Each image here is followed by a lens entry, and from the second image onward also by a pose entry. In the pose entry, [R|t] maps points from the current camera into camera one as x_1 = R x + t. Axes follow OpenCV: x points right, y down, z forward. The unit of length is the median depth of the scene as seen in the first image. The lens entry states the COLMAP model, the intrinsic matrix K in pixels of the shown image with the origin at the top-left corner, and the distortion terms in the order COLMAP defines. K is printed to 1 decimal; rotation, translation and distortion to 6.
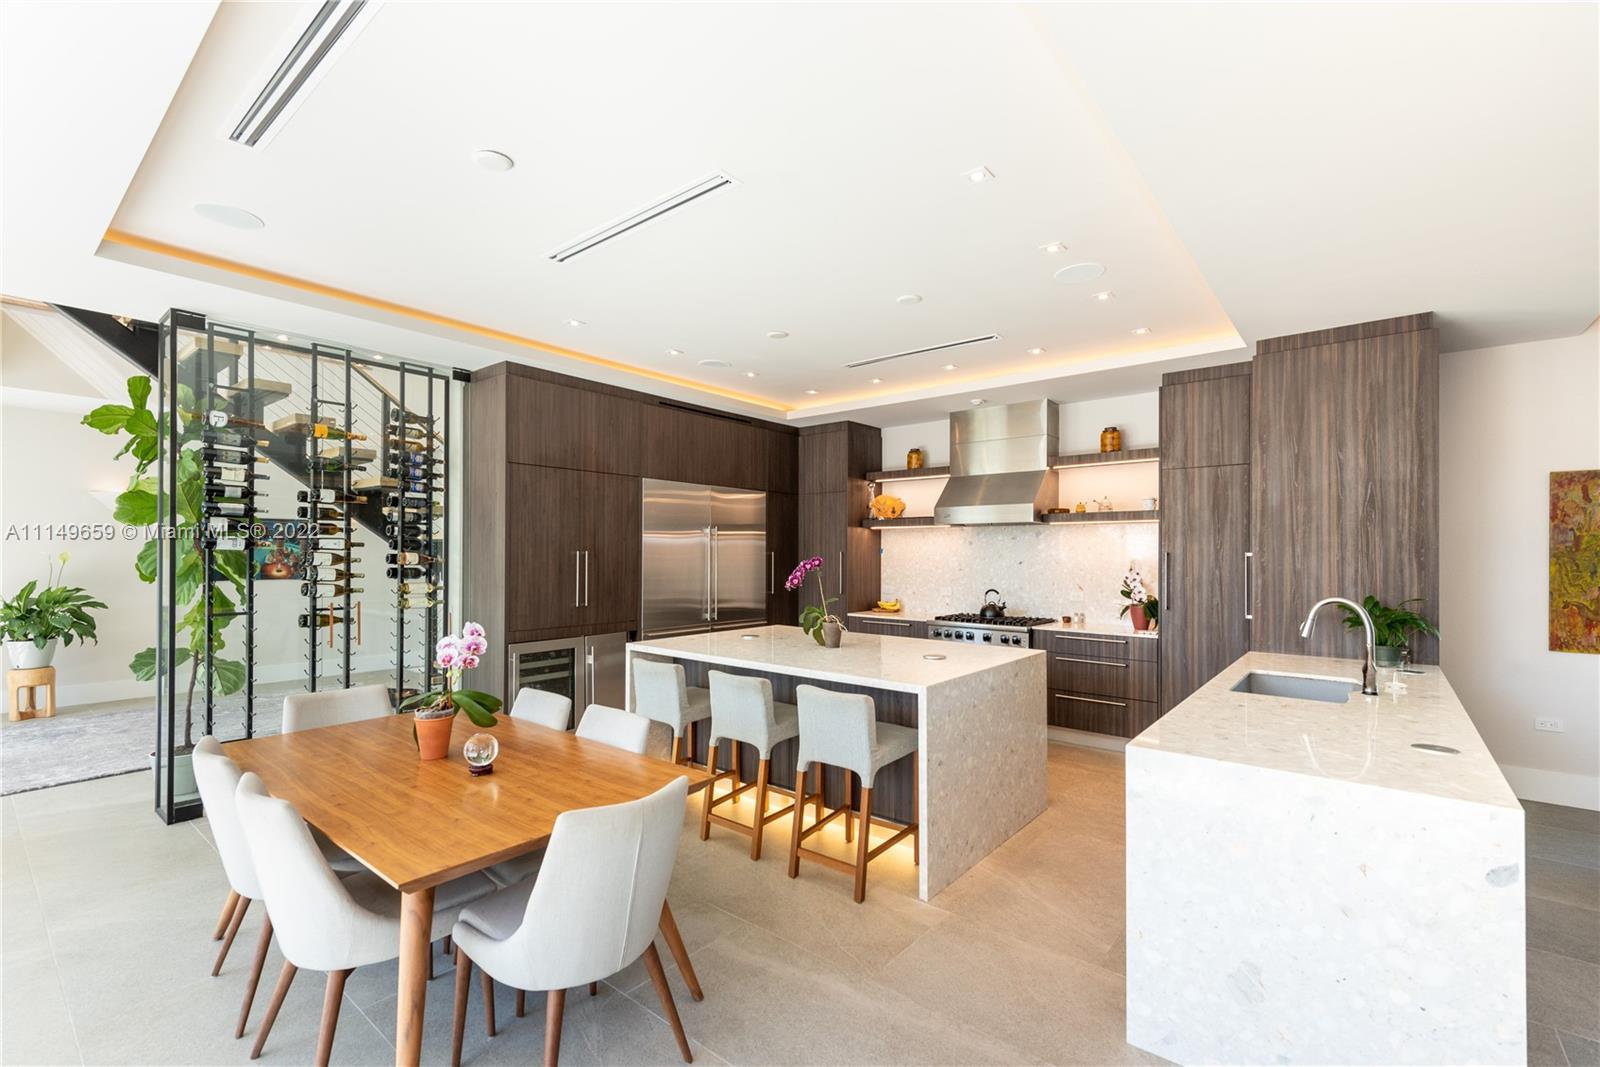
lens RADIAL K [[696.5, 0, 802.5], [0, 696.5, 549.5], [0, 0, 1]] dist [0.009173, -0.001981]
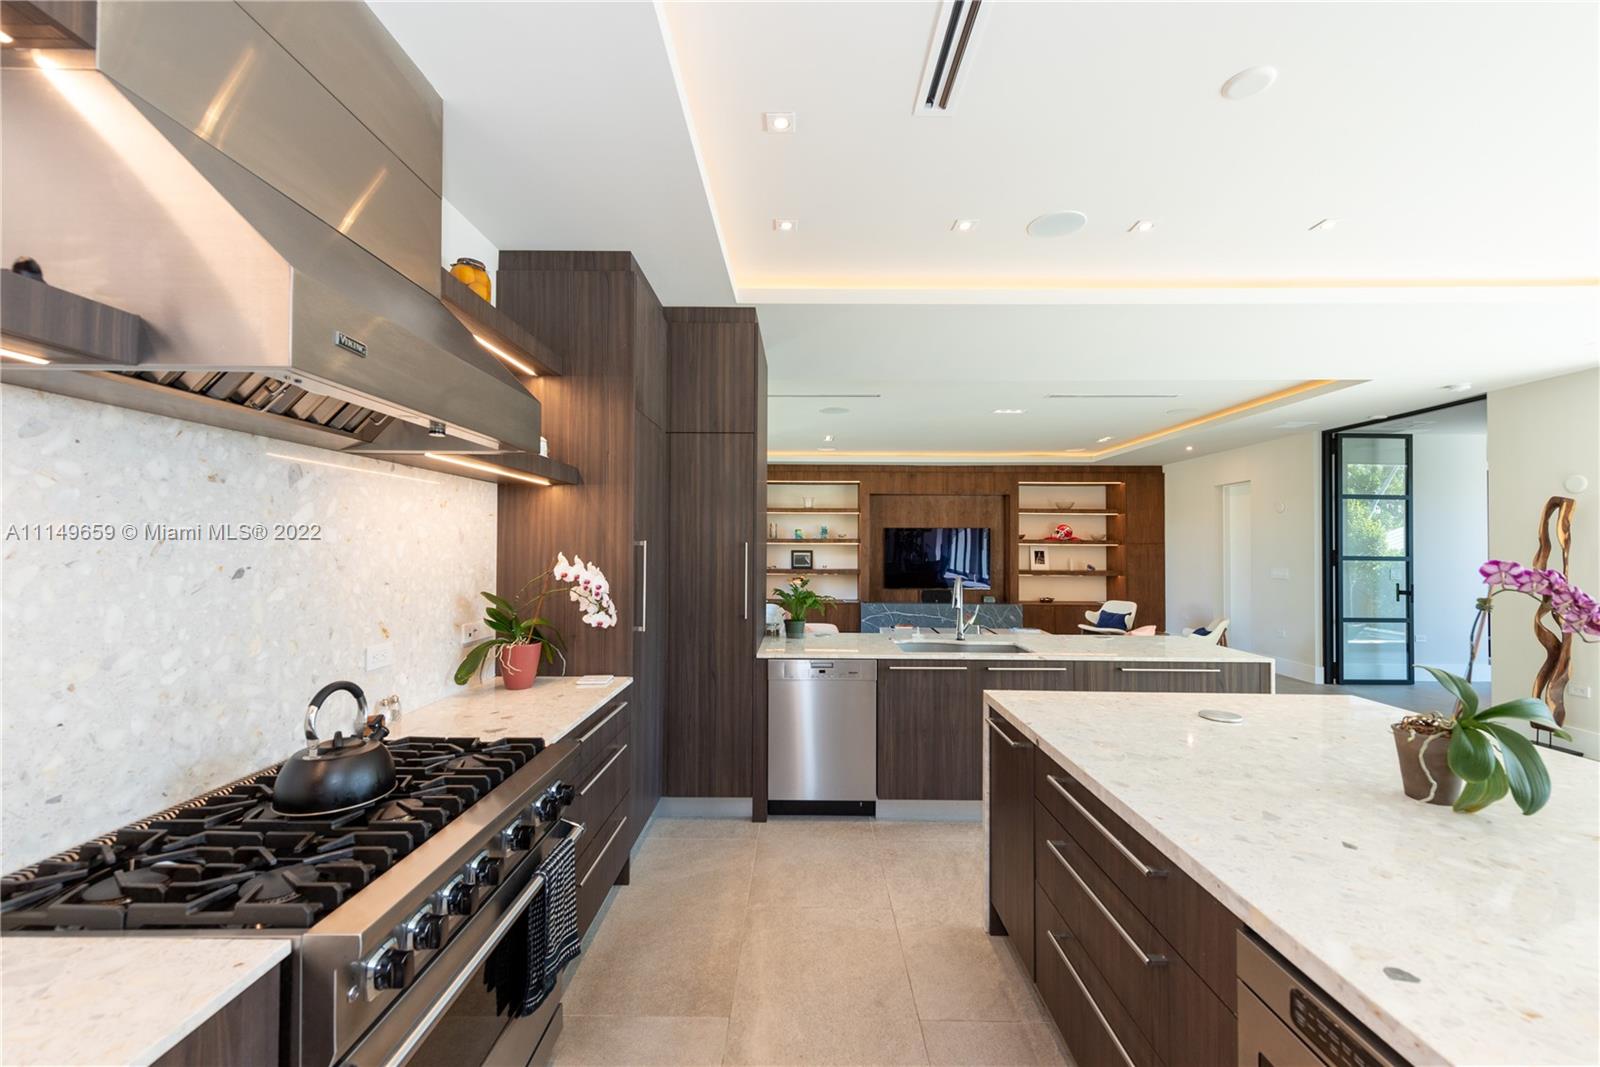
lens RADIAL K [[636.1, 0, 800.1], [0, 636.1, 535.2], [0, 0, 1]] dist [0.011686, -0.002654]
pose [[-0.638166, 0.006567, 0.769870, -0.013522], [-0.013361, 0.999719, -0.019603, 0.008330], [-0.769782, -0.022796, -0.637899, 1.260996]]
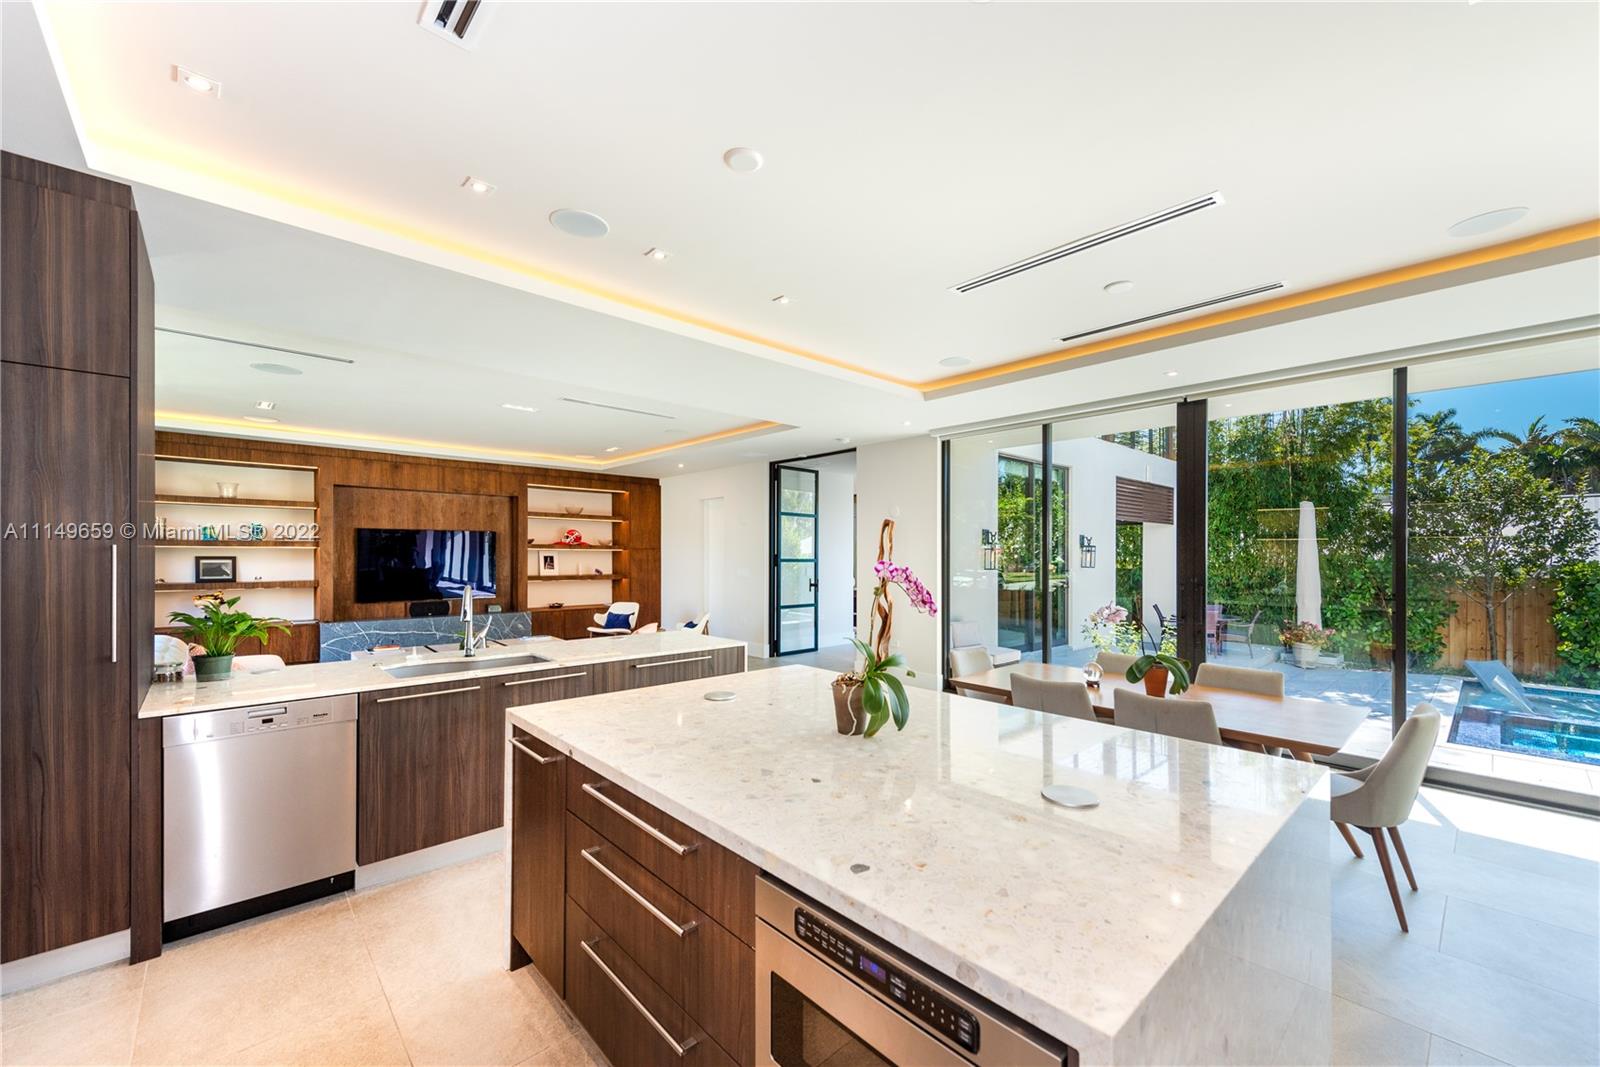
lens RADIAL K [[636.1, 0, 810.1], [0, 636.1, 553.4], [0, 0, 1]] dist [0.011686, -0.002654]
pose [[-0.992445, -0.008032, 0.122426, 0.007757], [-0.009052, 0.999929, -0.007772, 0.008633], [-0.122355, -0.008821, -0.992447, 1.256918]]
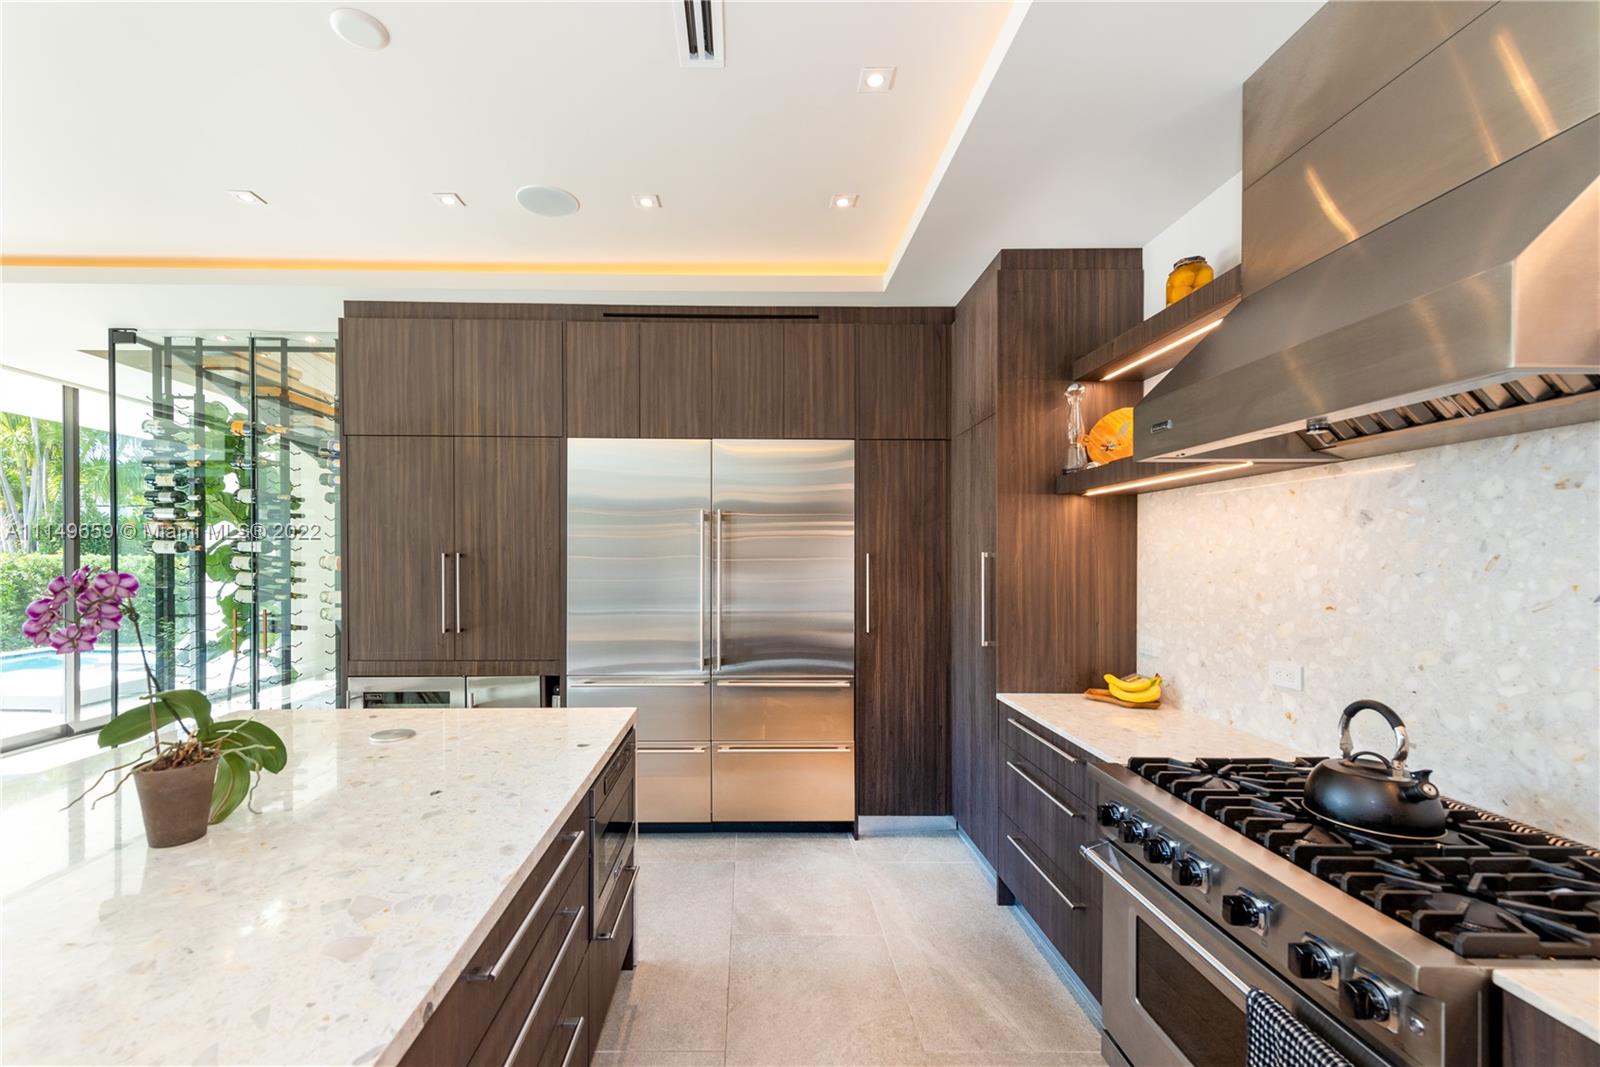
lens RADIAL K [[636.1, 0, 753.3], [0, 636.1, 563.5], [0, 0, 1]] dist [0.011686, -0.002654]
pose [[0.642642, 0.004793, -0.766152, 0.375309], [0.005058, 0.999932, 0.010498, 0.007568], [0.766150, -0.010622, 0.642574, 0.859010]]
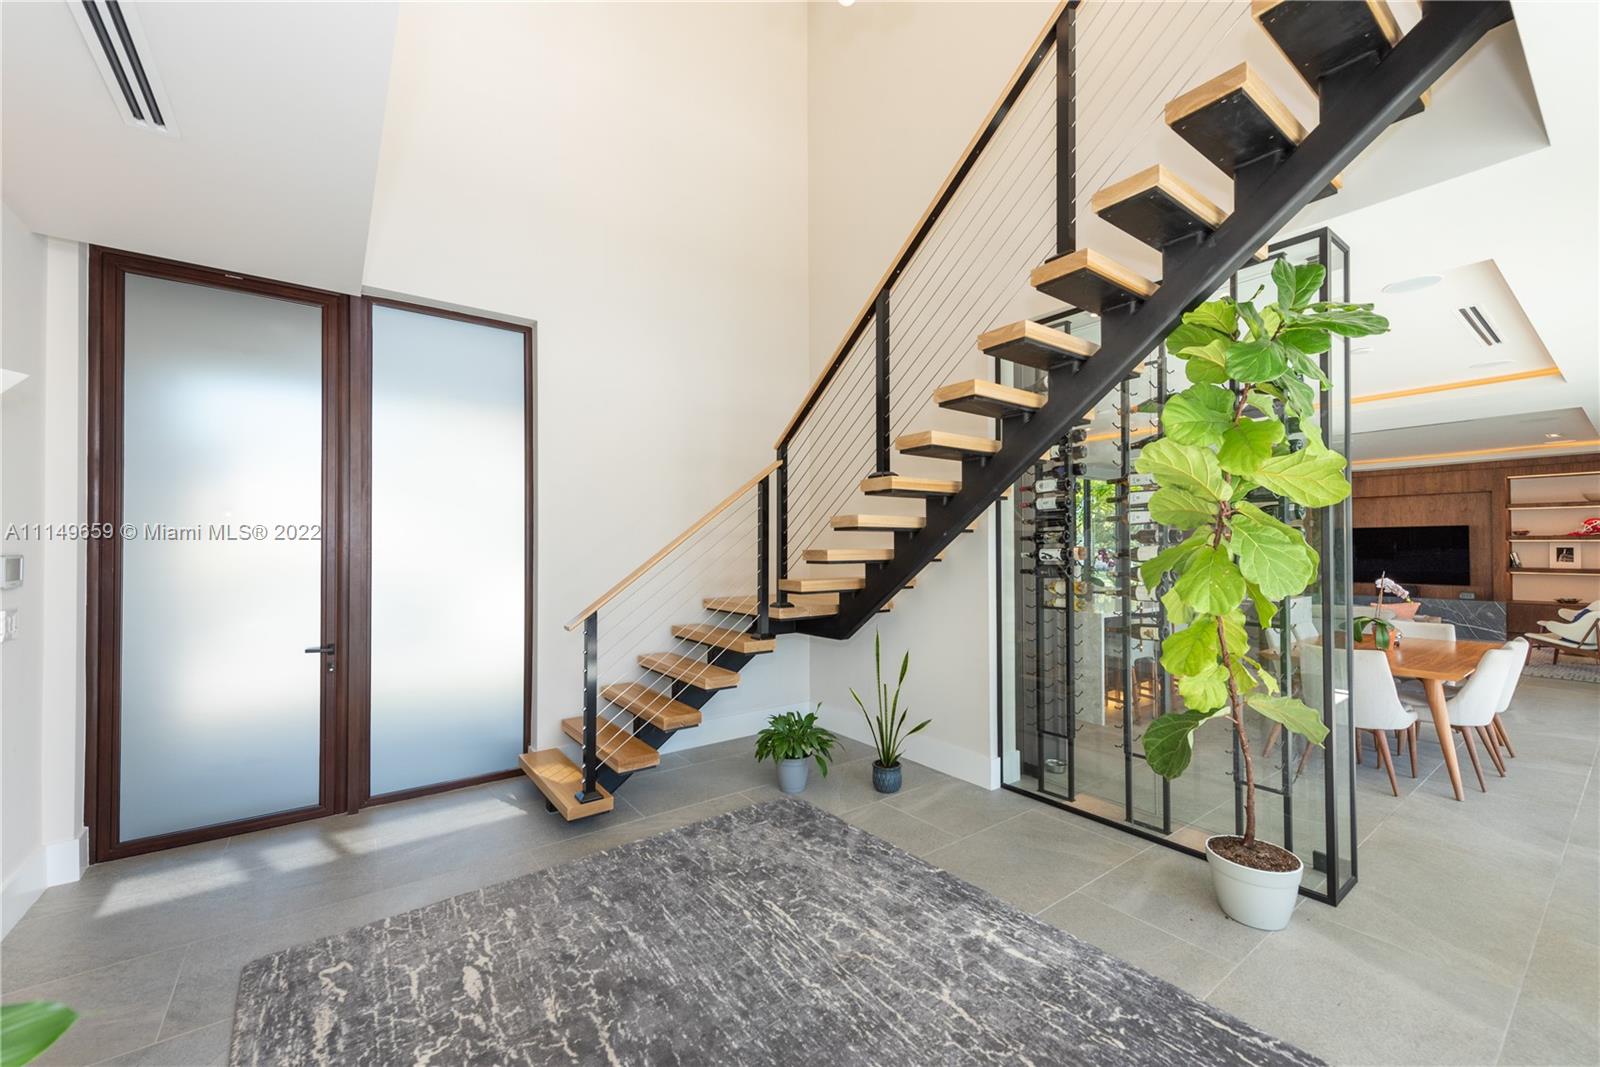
lens RADIAL K [[636.1, 0, 790.8], [0, 636.1, 543.0], [0, 0, 1]] dist [0.011686, -0.002654]
pose [[0.244286, 0.007469, 0.969674, -1.374815], [-0.006979, 0.999958, -0.005944, 0.022646], [-0.969678, -0.005315, 0.244328, 1.109703]]
